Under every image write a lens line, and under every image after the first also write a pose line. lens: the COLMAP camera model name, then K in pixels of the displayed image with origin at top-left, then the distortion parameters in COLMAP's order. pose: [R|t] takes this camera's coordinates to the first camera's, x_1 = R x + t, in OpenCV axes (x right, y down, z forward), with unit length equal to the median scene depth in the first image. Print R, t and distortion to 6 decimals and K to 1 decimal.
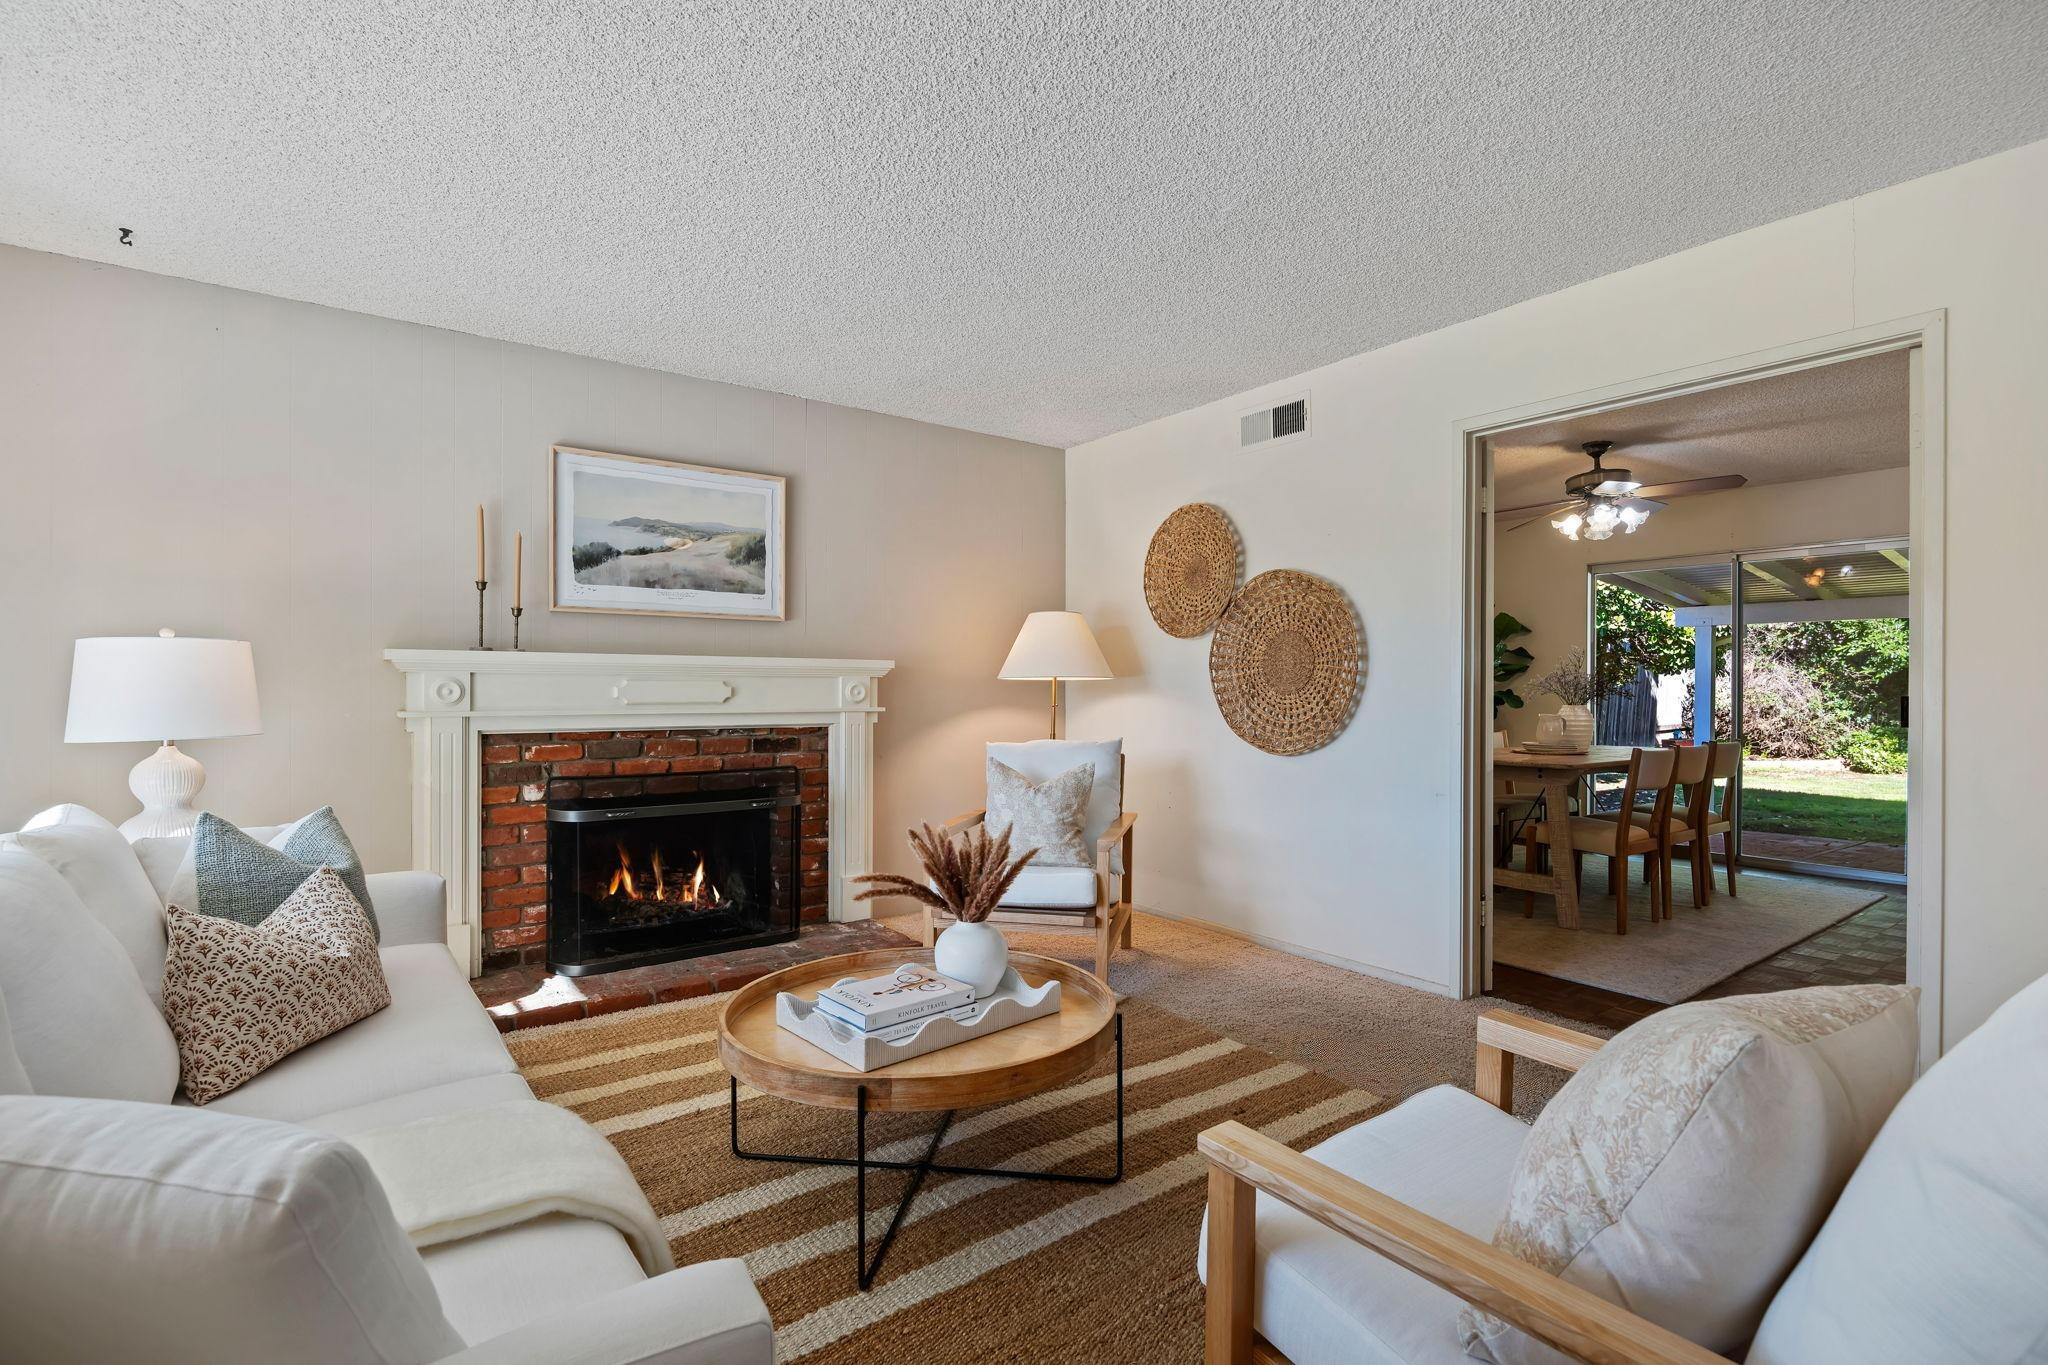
lens RADIAL K [[958.7, 0, 1024.0], [0, 958.7, 682.5], [0, 0, 1]] dist [-0.003772, -0.000901]
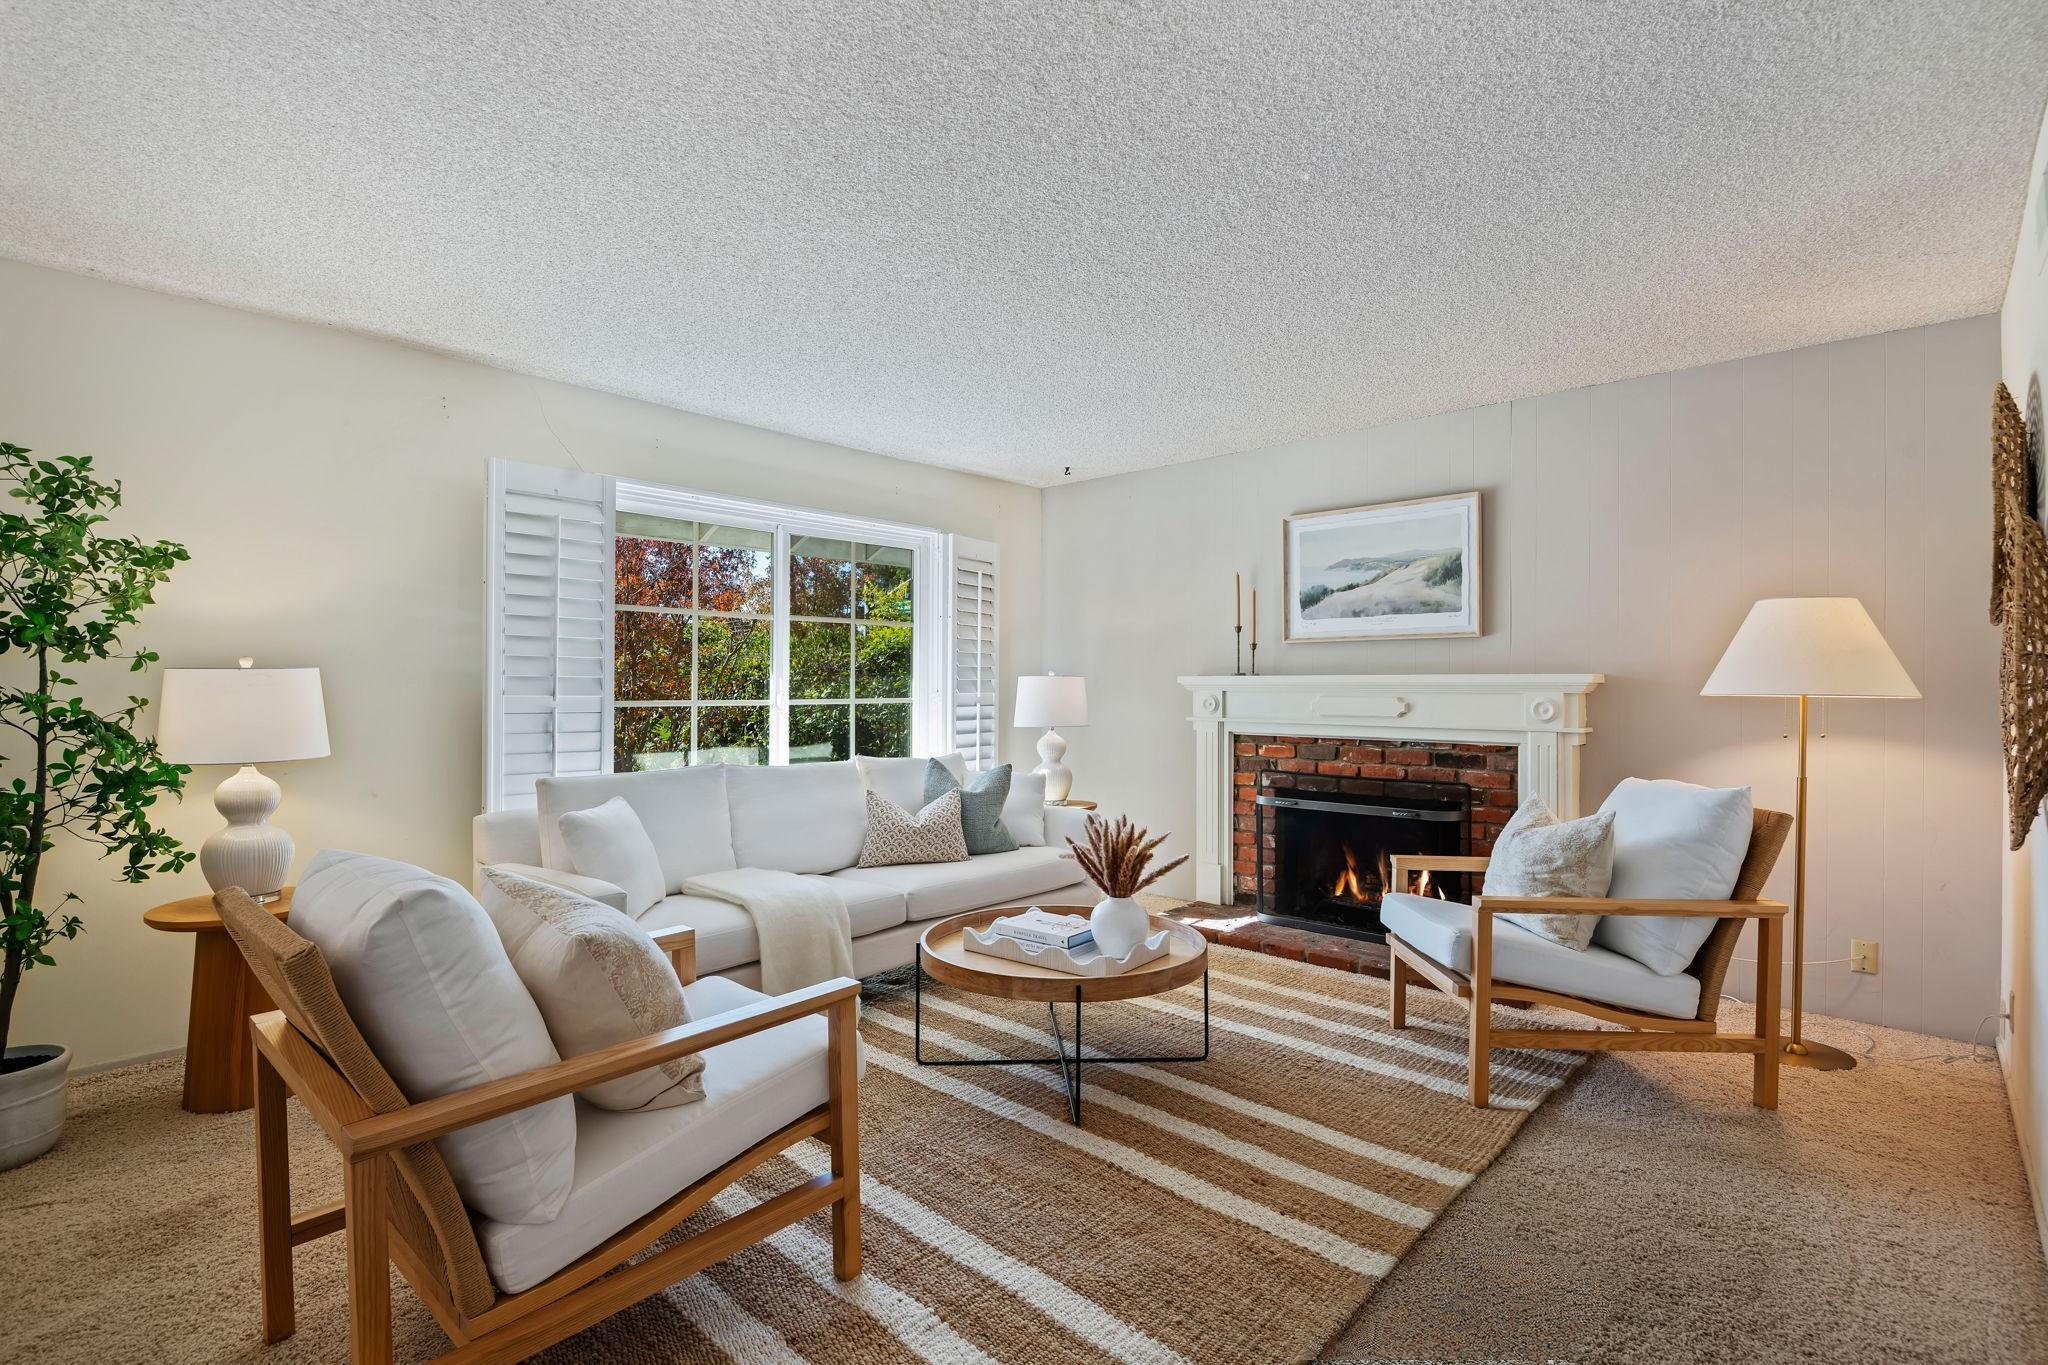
lens RADIAL K [[958.7, 0, 1024.0], [0, 958.7, 682.5], [0, 0, 1]] dist [-0.003772, -0.000901]
pose [[0.173636, -0.006642, -0.984787, 0.321414], [0.004465, 0.999972, -0.005957, -0.006540], [0.984800, -0.003363, 0.173661, 0.184607]]
